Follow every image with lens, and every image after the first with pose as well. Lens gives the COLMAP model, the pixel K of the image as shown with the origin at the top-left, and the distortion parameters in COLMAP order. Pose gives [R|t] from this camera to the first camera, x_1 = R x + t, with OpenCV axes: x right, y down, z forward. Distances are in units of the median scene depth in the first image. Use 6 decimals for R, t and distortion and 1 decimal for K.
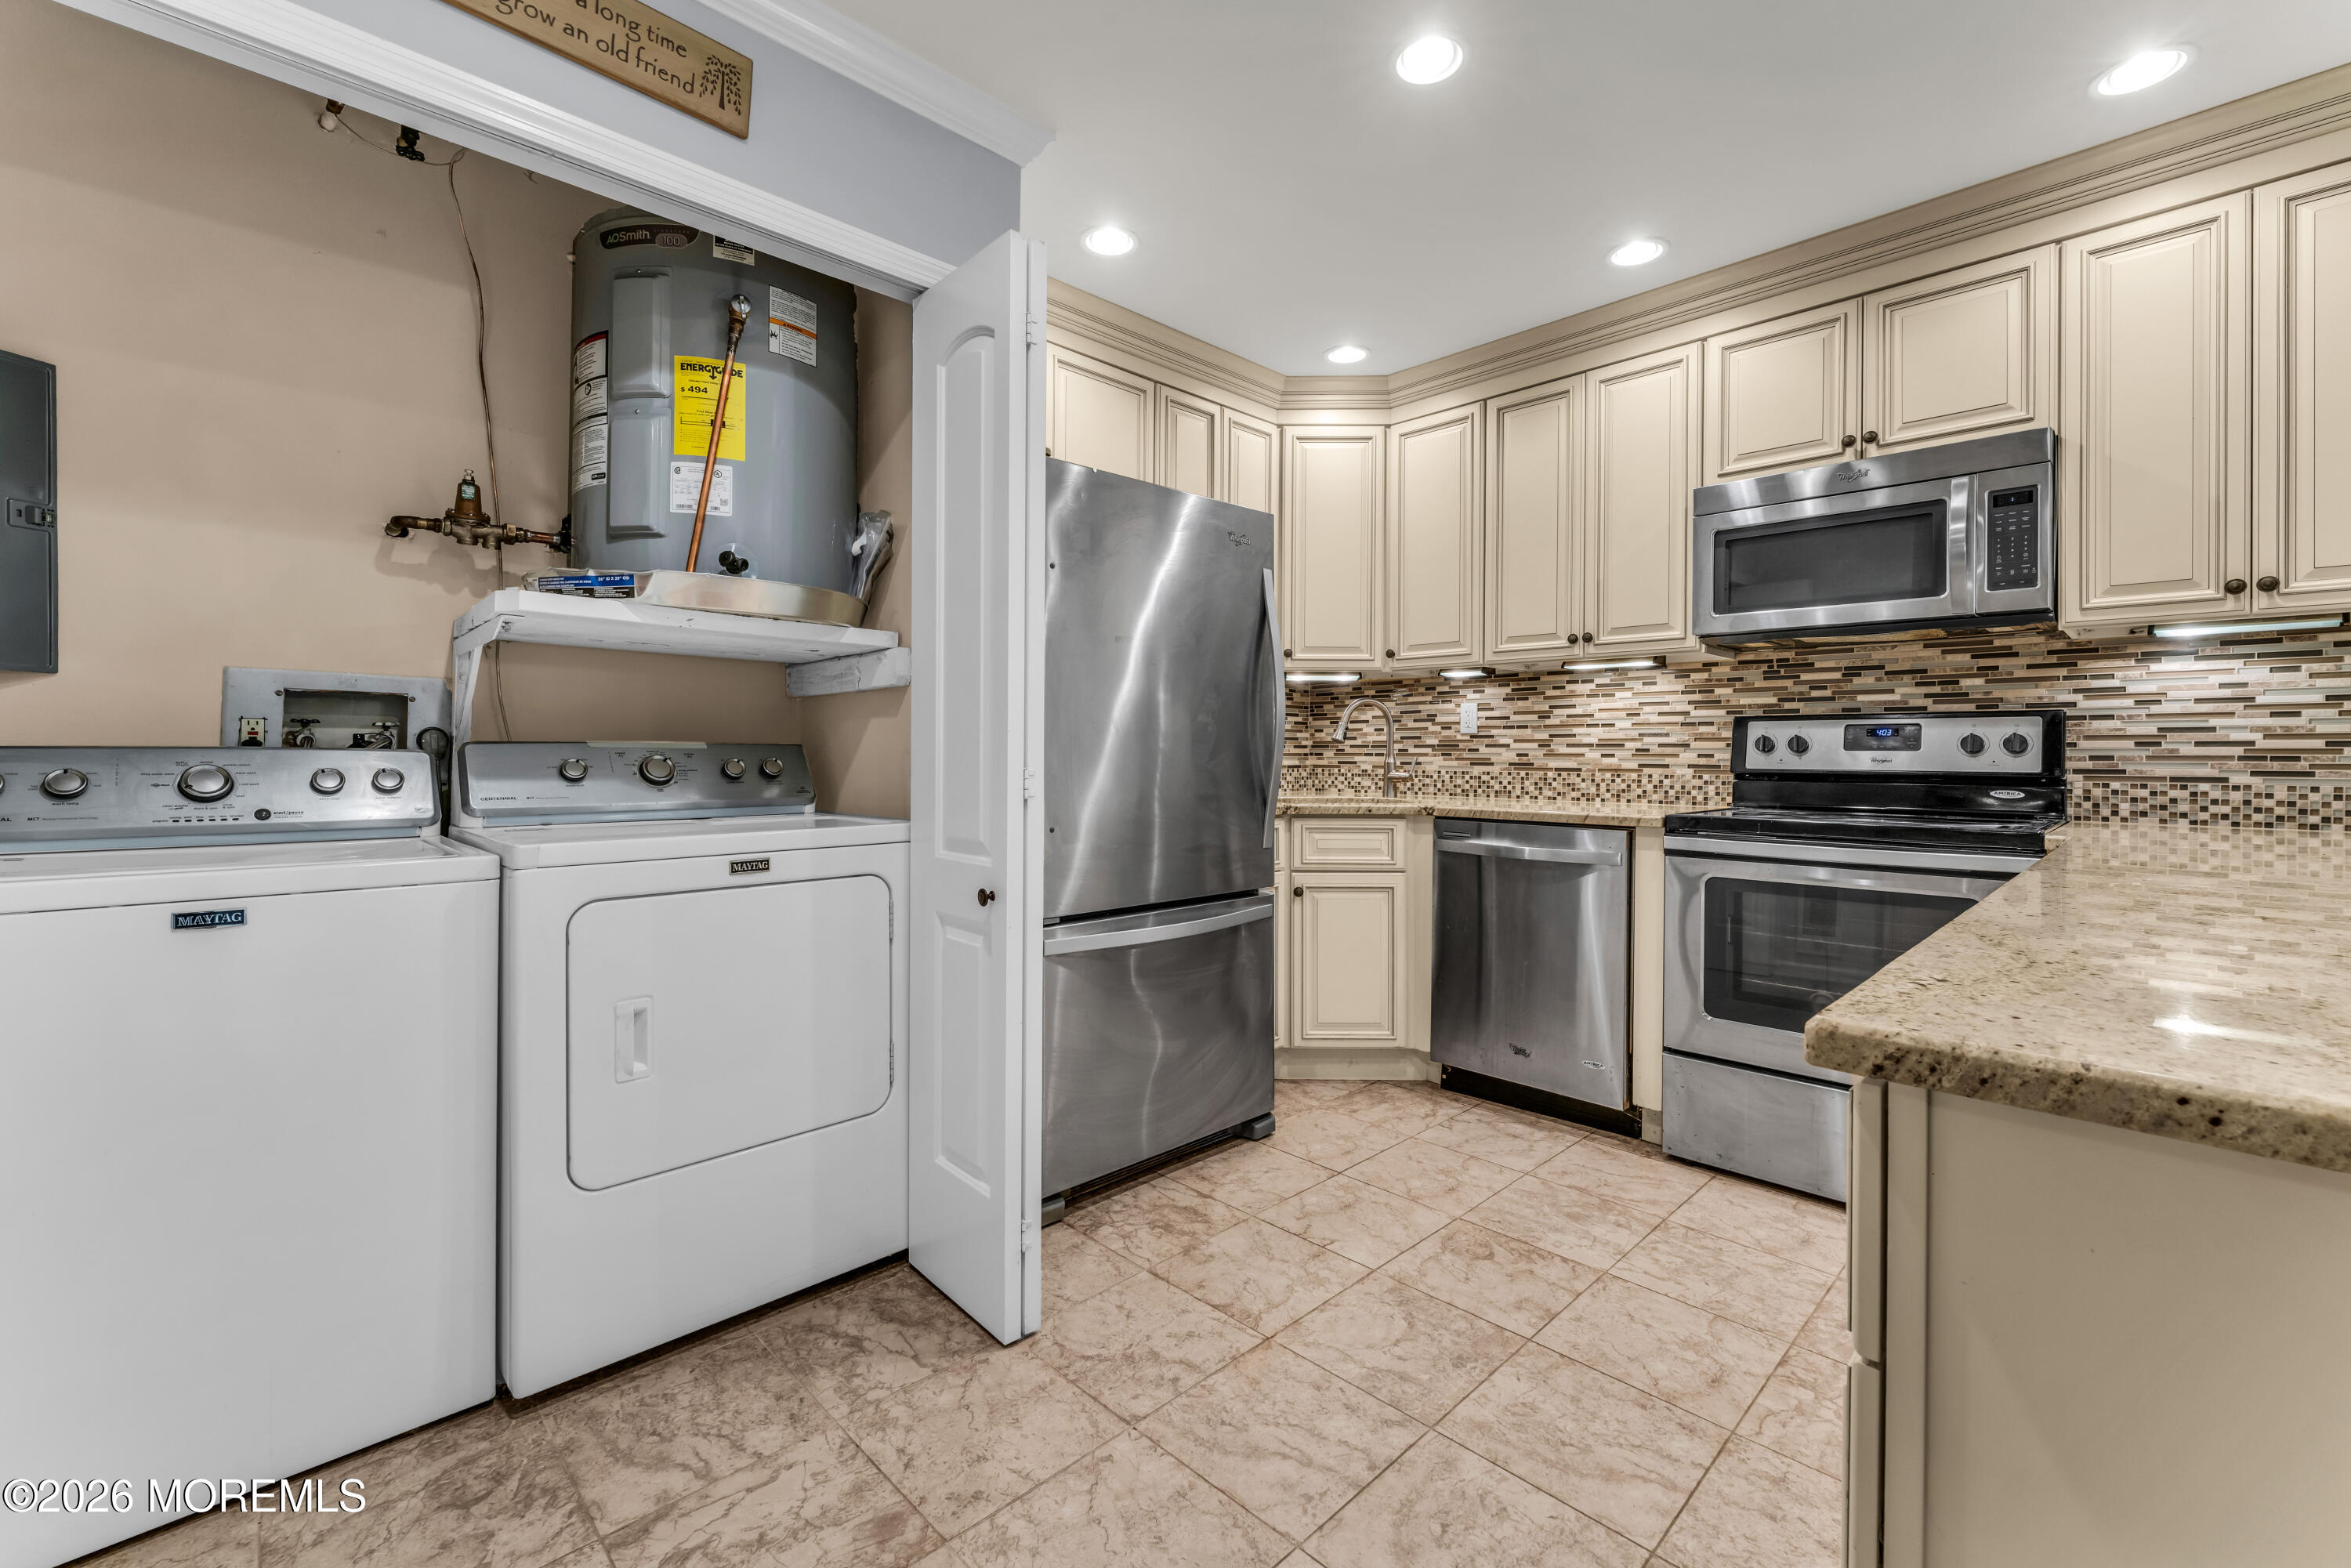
lens RADIAL K [[978.4, 0, 1174.5], [0, 978.4, 753.2], [0, 0, 1]] dist [-0.001594, 0.000027]
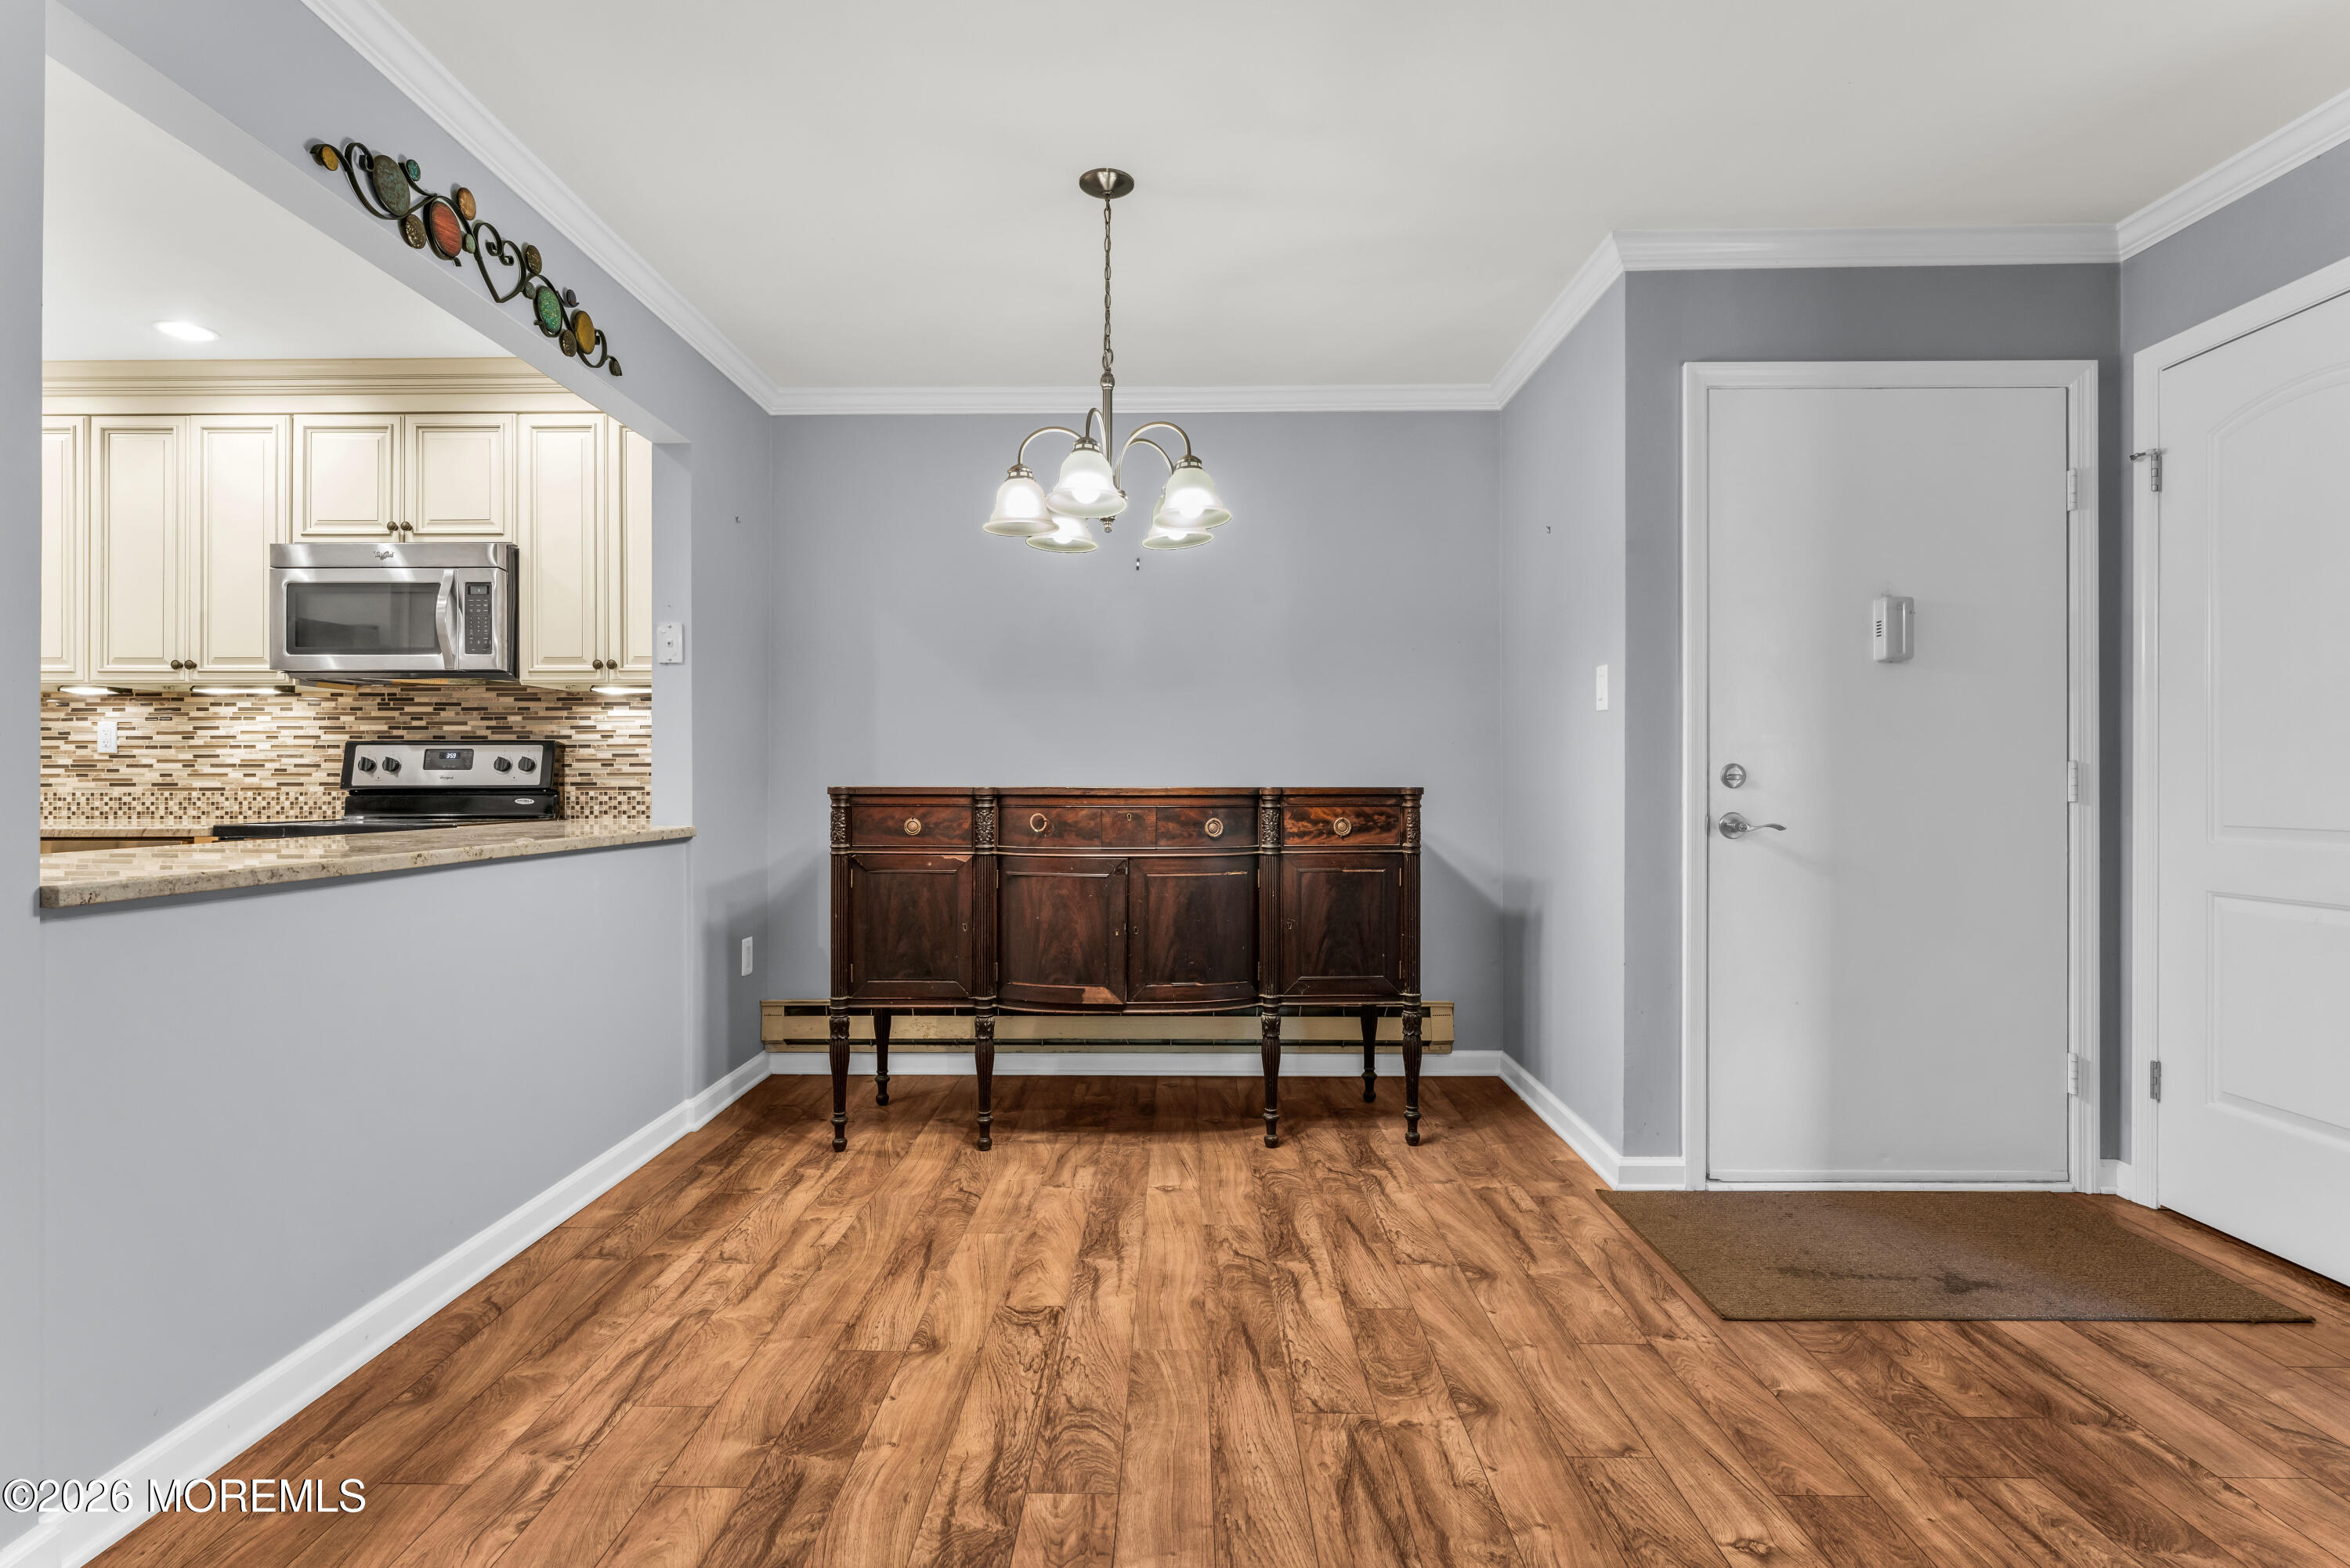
lens RADIAL K [[1158.7, 0, 1164.9], [0, 1158.7, 776.6], [0, 0, 1]] dist [-0.002164, 0.000543]
pose [[0.704979, -0.003736, 0.709219, 0.297197], [0.005096, 0.999987, 0.000202, 0.010345], [-0.709210, 0.003471, 0.704988, -0.698132]]
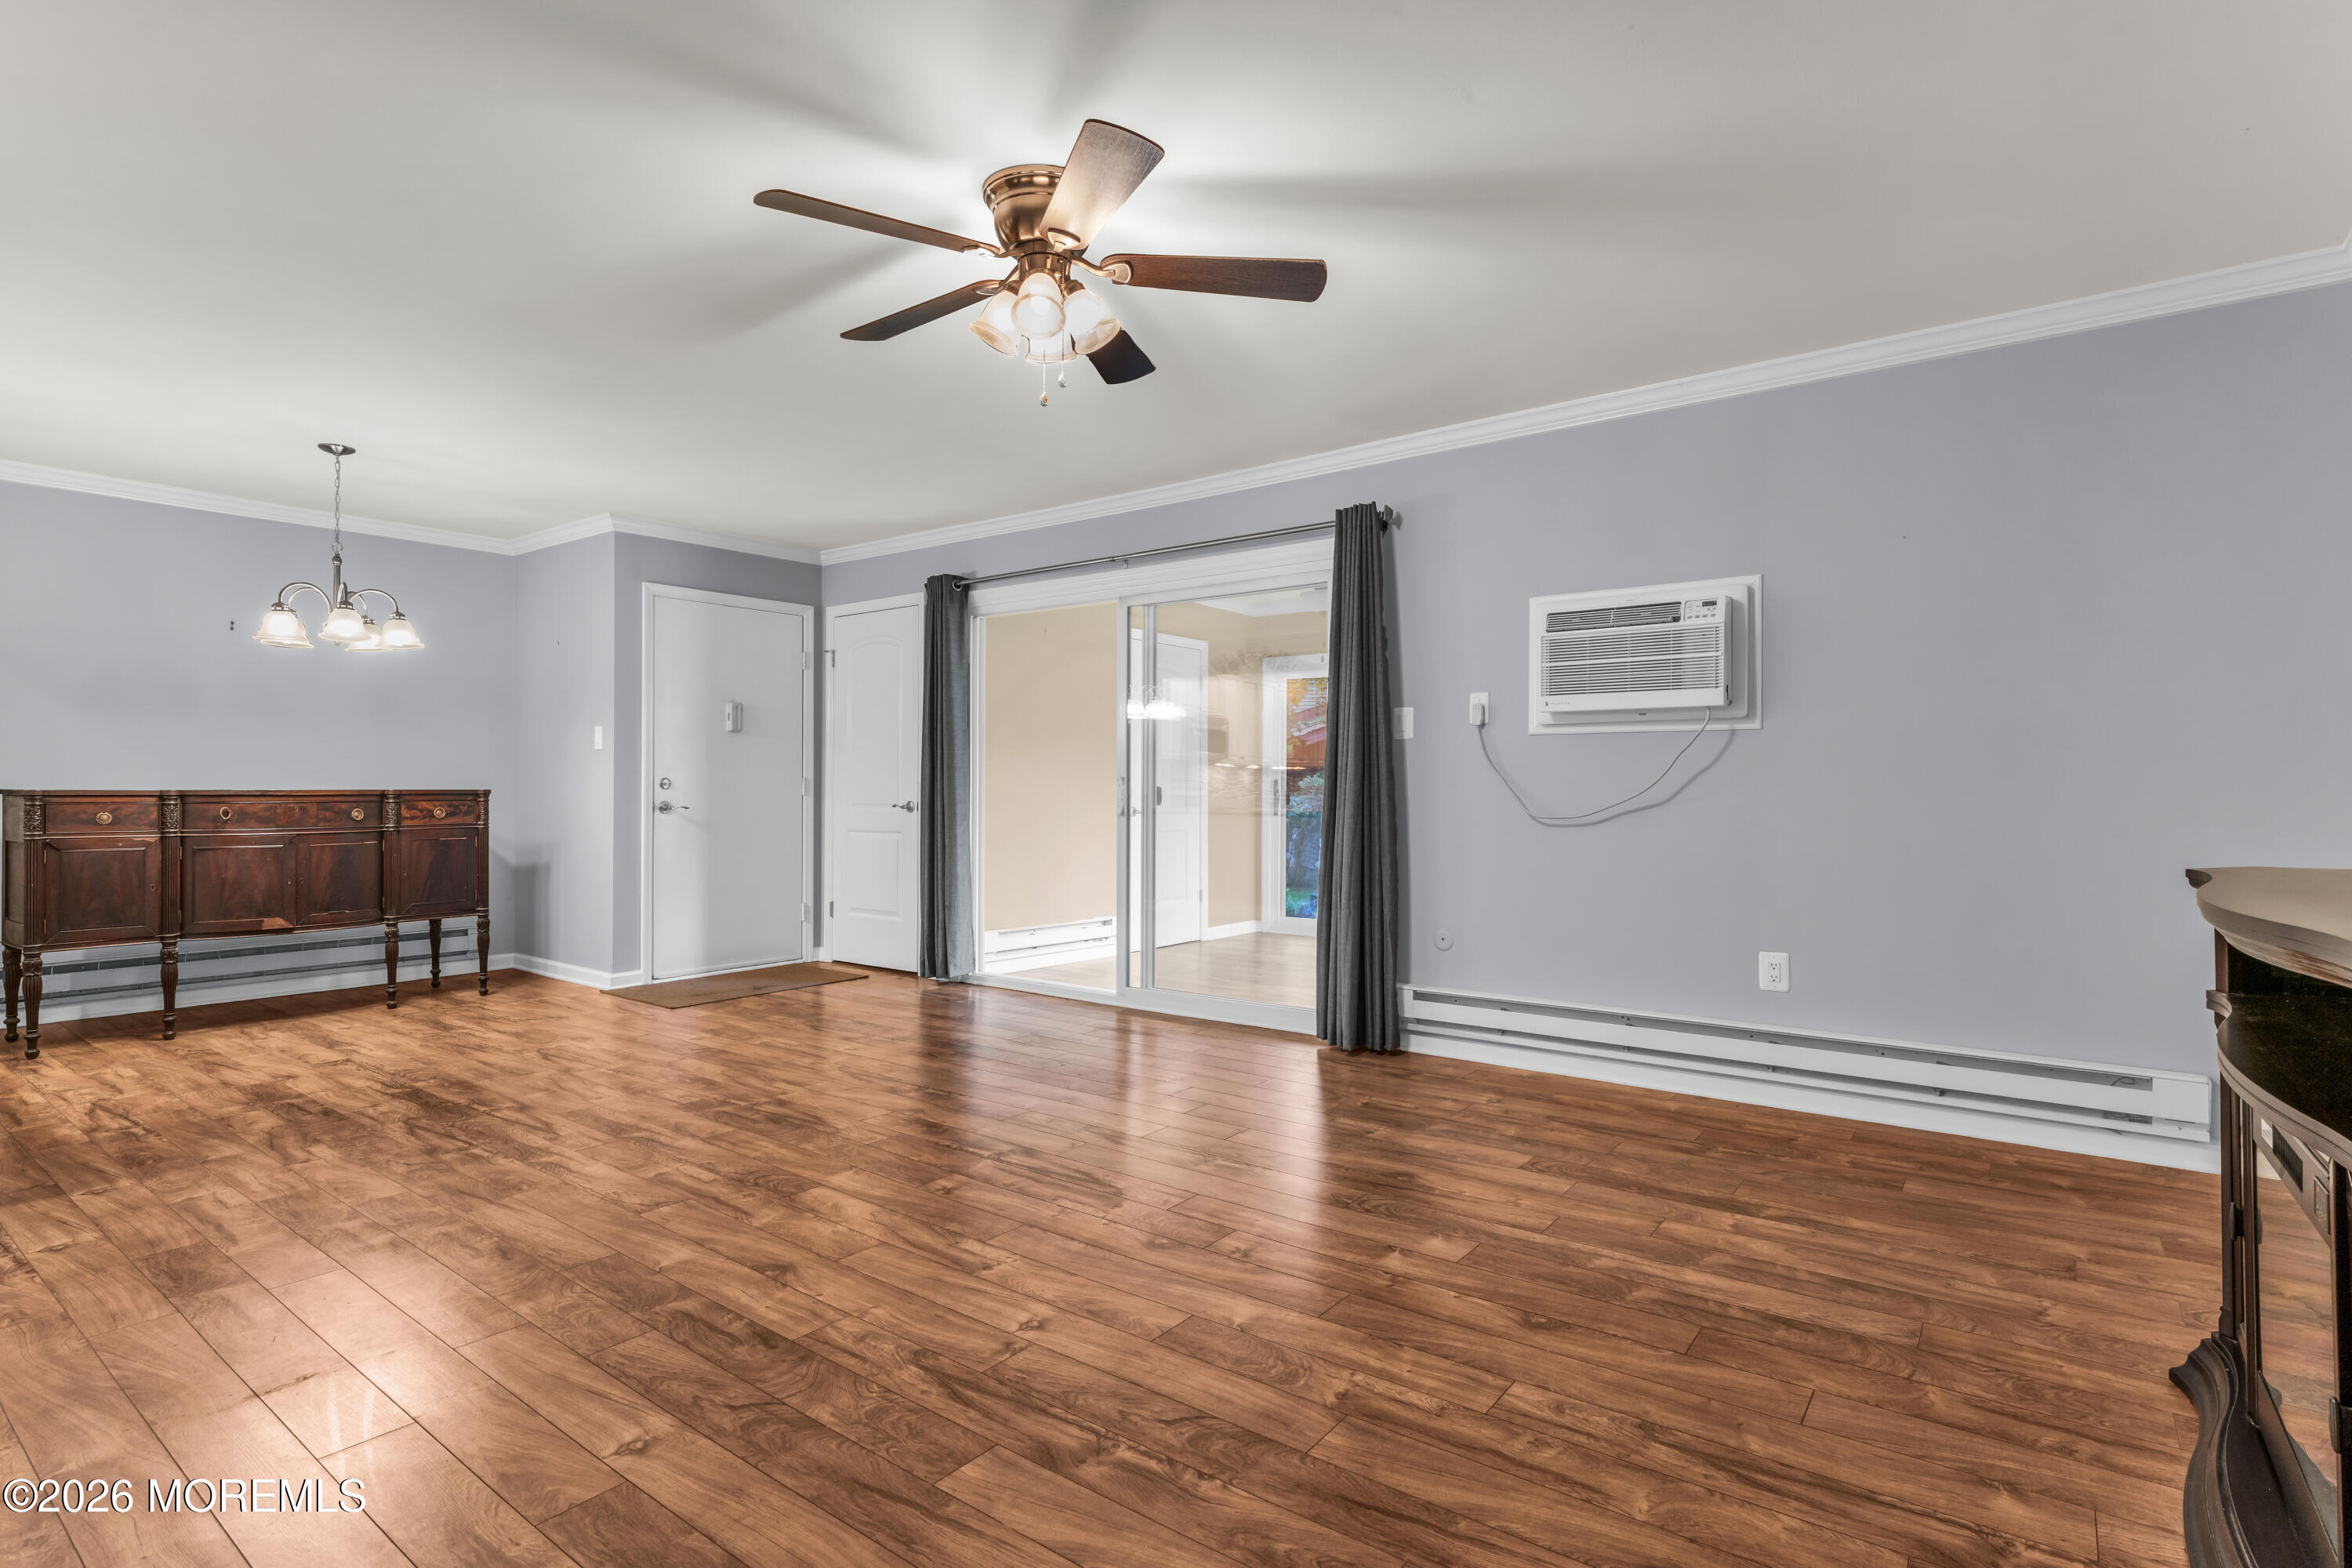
lens RADIAL K [[1146.9, 0, 1171.6], [0, 1146.9, 787.3], [0, 0, 1]] dist [-0.002494, -0.000156]
pose [[-0.151588, -0.007710, 0.988414, -0.879389], [-0.001195, 0.999970, 0.007617, 0.002100], [-0.988443, -0.000026, -0.151593, -0.940049]]
